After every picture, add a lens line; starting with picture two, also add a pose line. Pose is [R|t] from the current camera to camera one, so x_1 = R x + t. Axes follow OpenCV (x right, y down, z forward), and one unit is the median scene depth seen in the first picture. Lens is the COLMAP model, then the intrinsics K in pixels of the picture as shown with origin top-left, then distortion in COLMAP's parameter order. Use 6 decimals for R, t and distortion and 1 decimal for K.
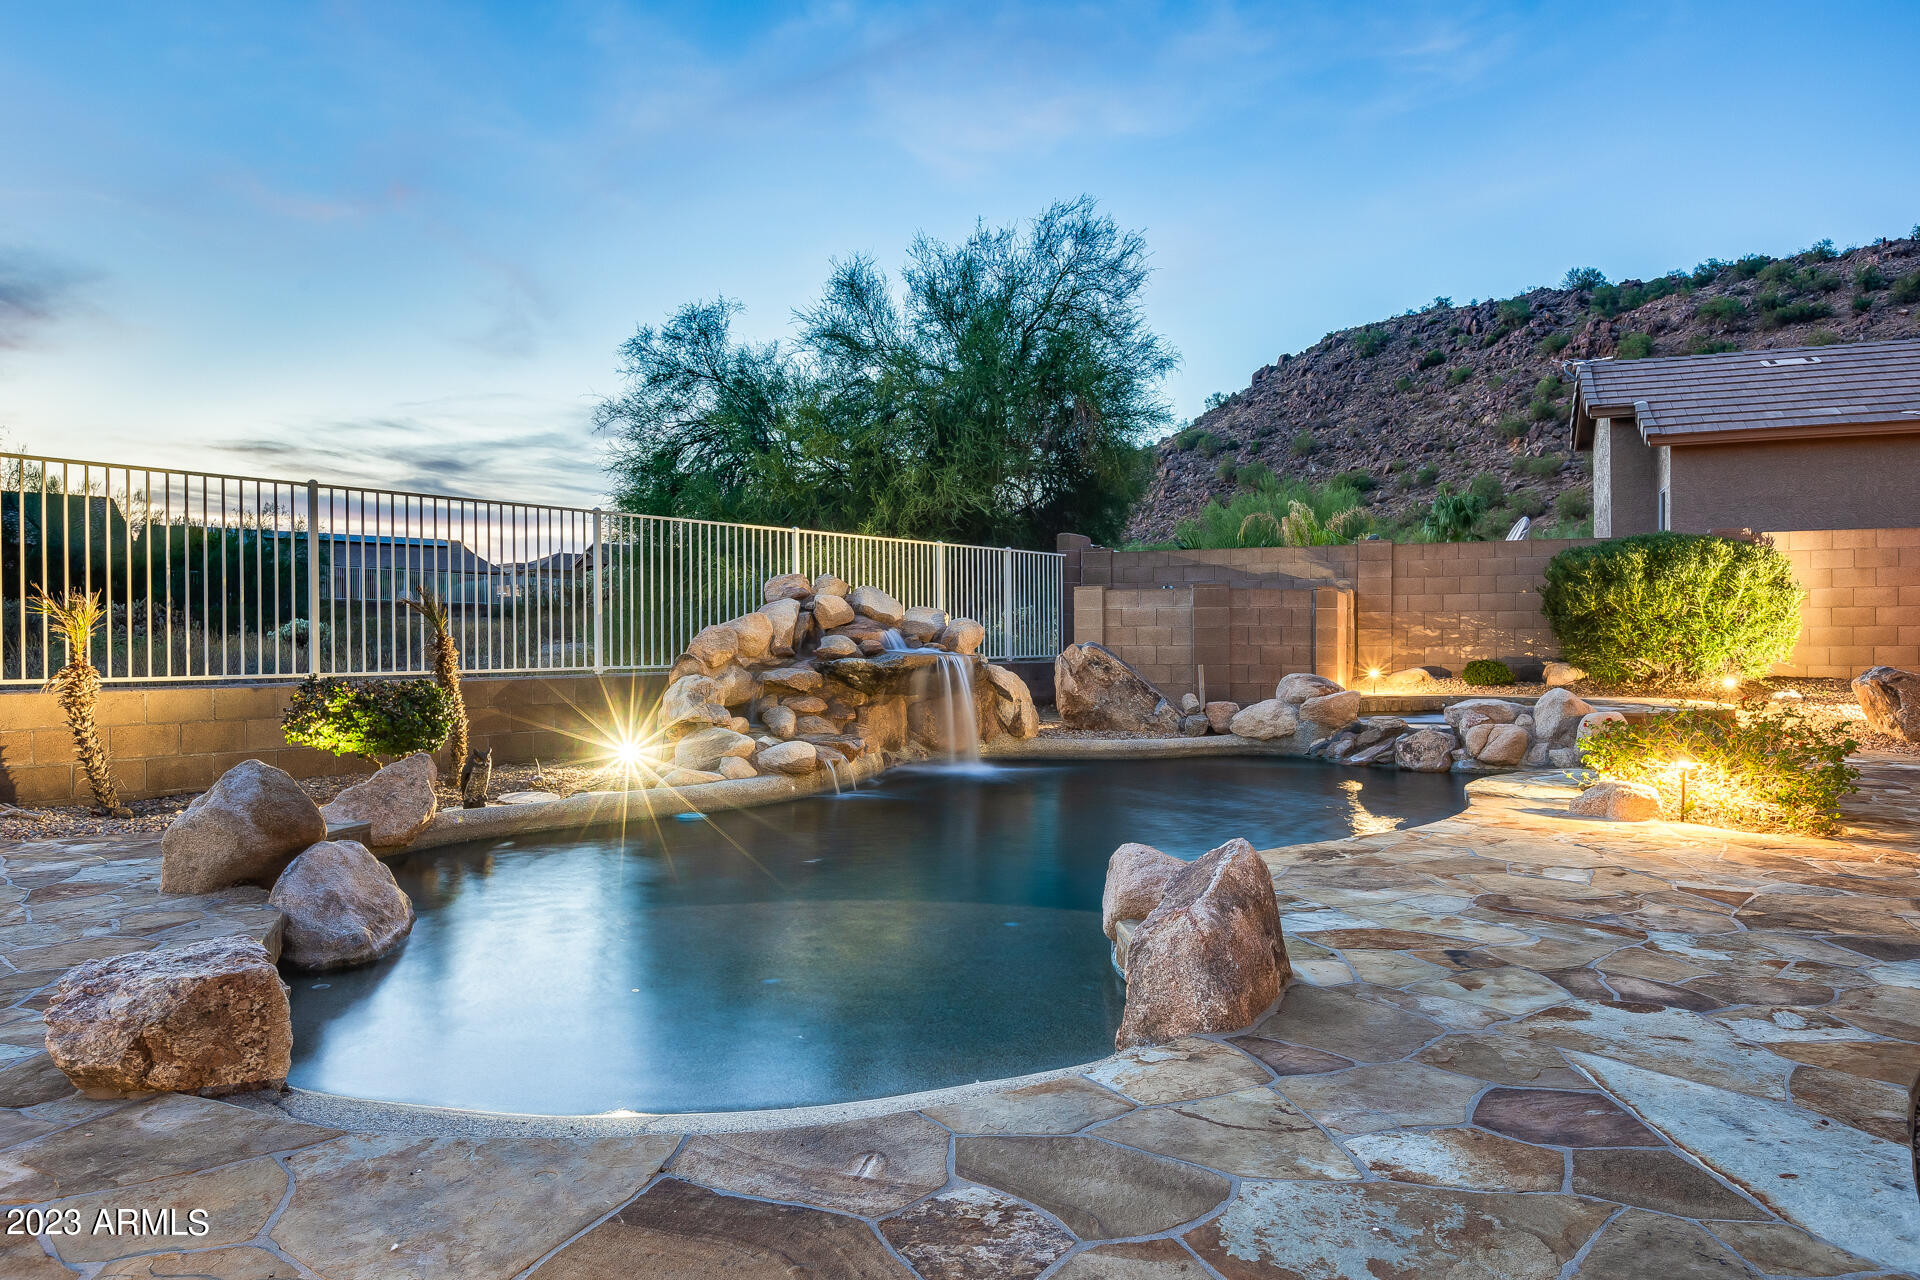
lens RADIAL K [[1284.8, 0, 960.0], [0, 1284.8, 640.0], [0, 0, 1]] dist [0.005838, 0.003316]
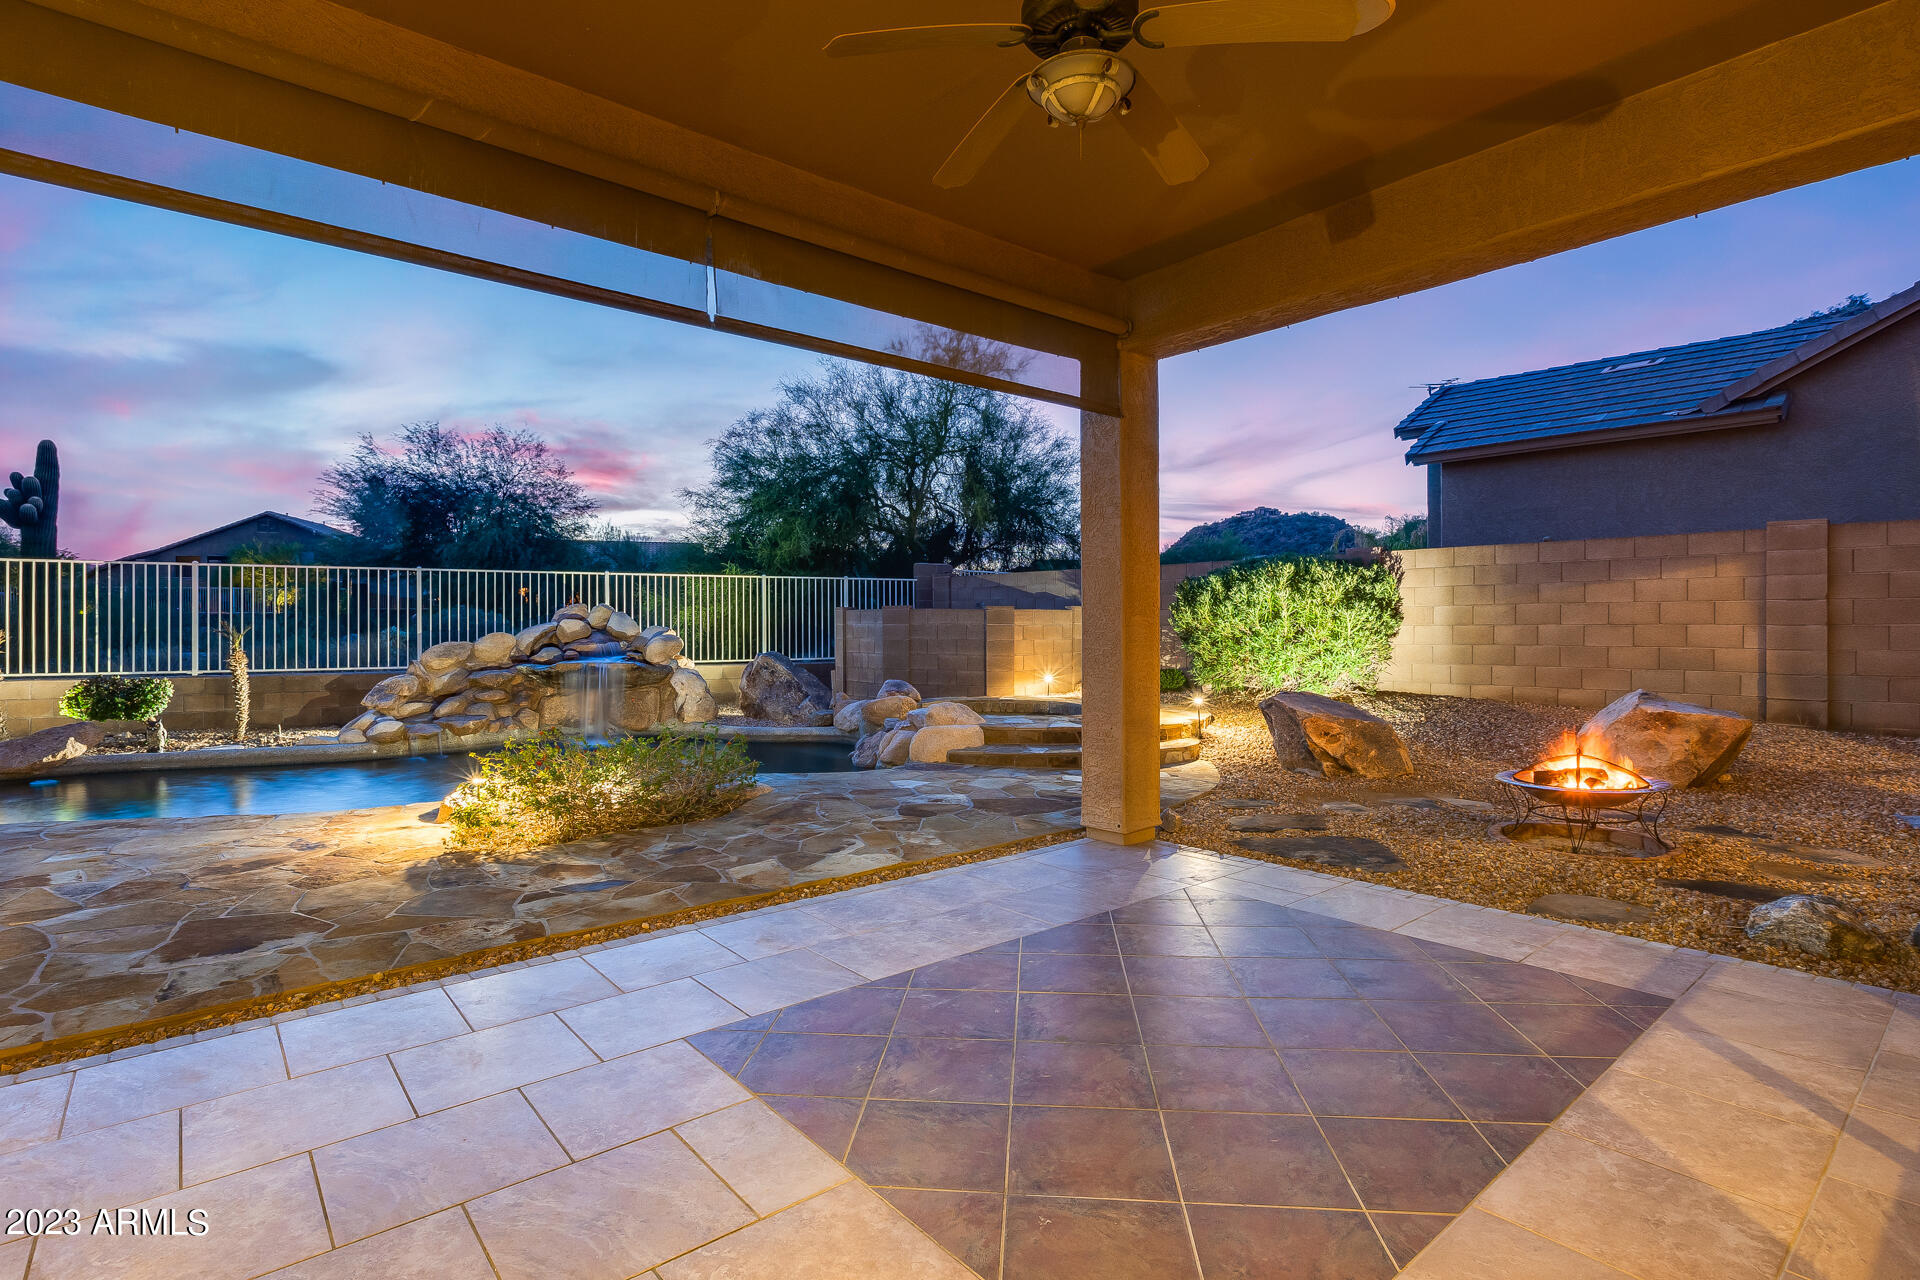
lens RADIAL K [[932.7, 0, 947.7], [0, 932.7, 625.6], [0, 0, 1]] dist [-0.002270, -0.000806]
pose [[0.902071, 0.001943, -0.431584, 0.627506], [-0.001491, 0.999998, 0.001387, -0.024984], [0.431586, -0.000608, 0.902072, 0.182420]]
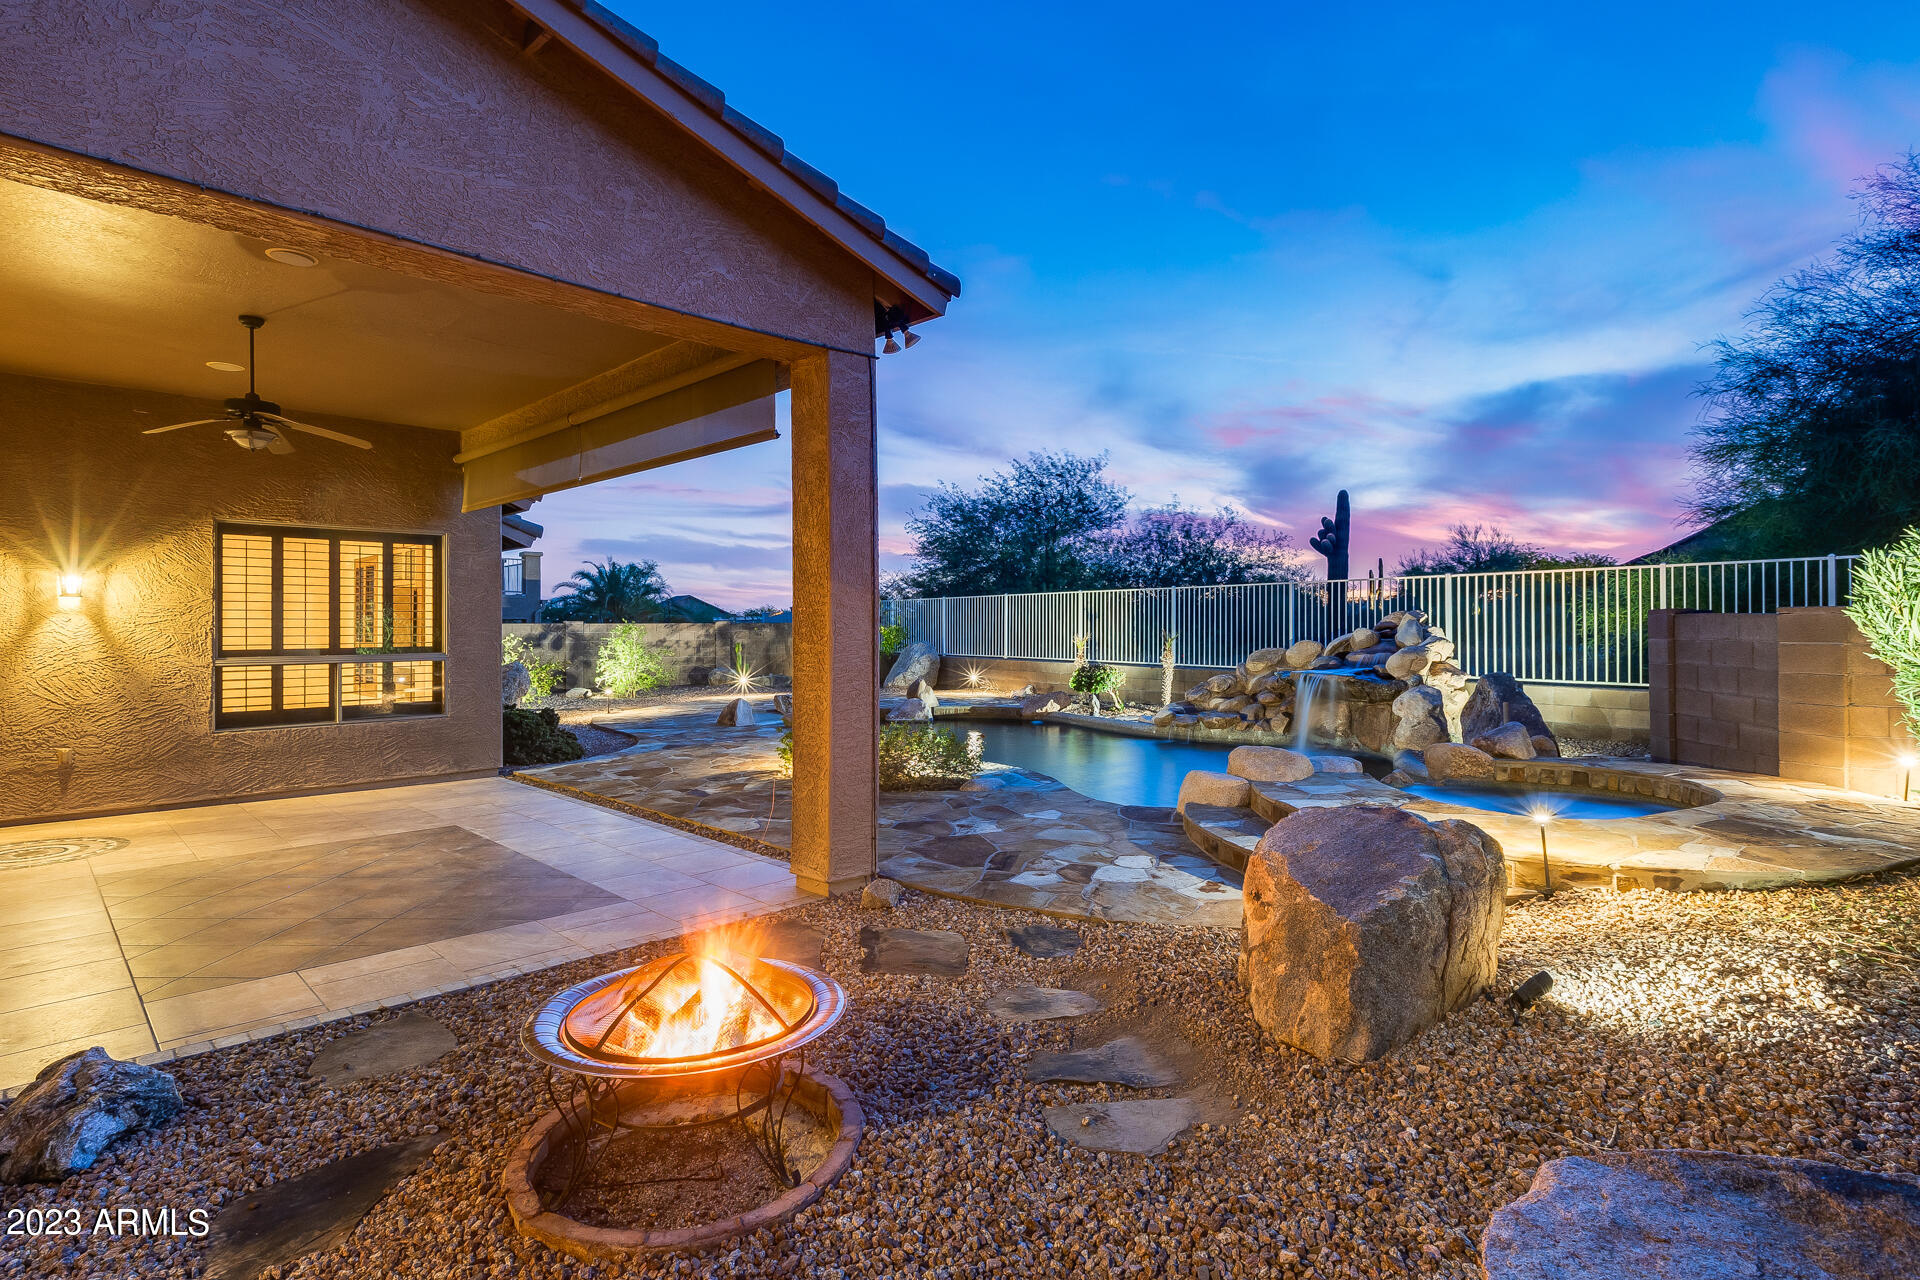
lens RADIAL K [[938.7, 0, 959.5], [0, 938.7, 615.7], [0, 0, 1]] dist [-0.000878, -0.002105]
pose [[-0.332025, -0.003456, -0.943264, 0.860741], [0.004069, 0.999979, -0.005096, -0.037623], [0.943262, -0.005530, -0.332003, 0.767786]]
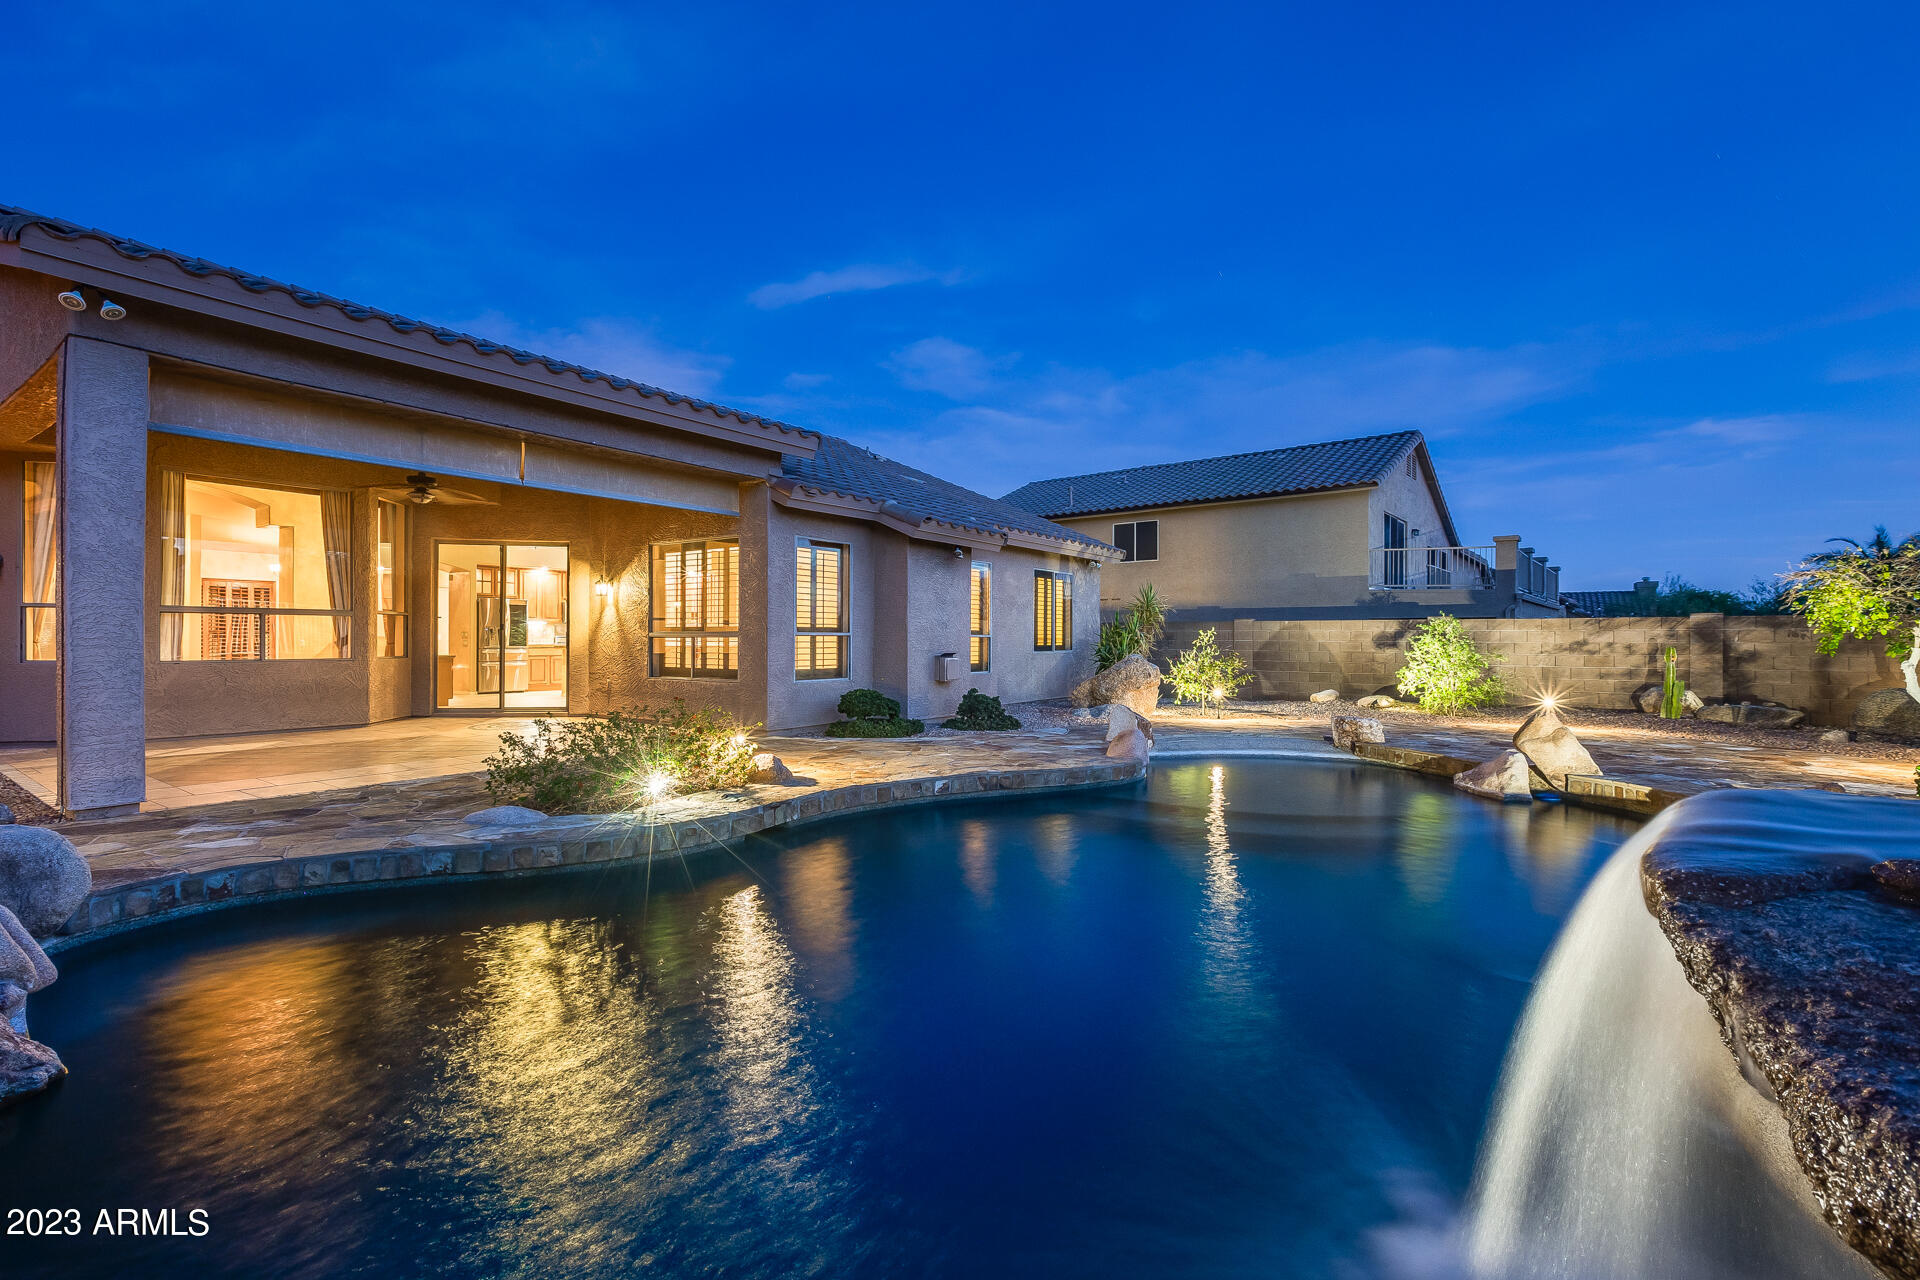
lens RADIAL K [[850.9, 0, 950.9], [0, 850.9, 638.3], [0, 0, 1]] dist [0.000012, -0.000260]
pose [[-0.981929, 0.000764, 0.189249, 0.058547], [0.000790, 1.000000, 0.000063, -0.011021], [-0.189249, 0.000211, -0.981929, 0.900658]]
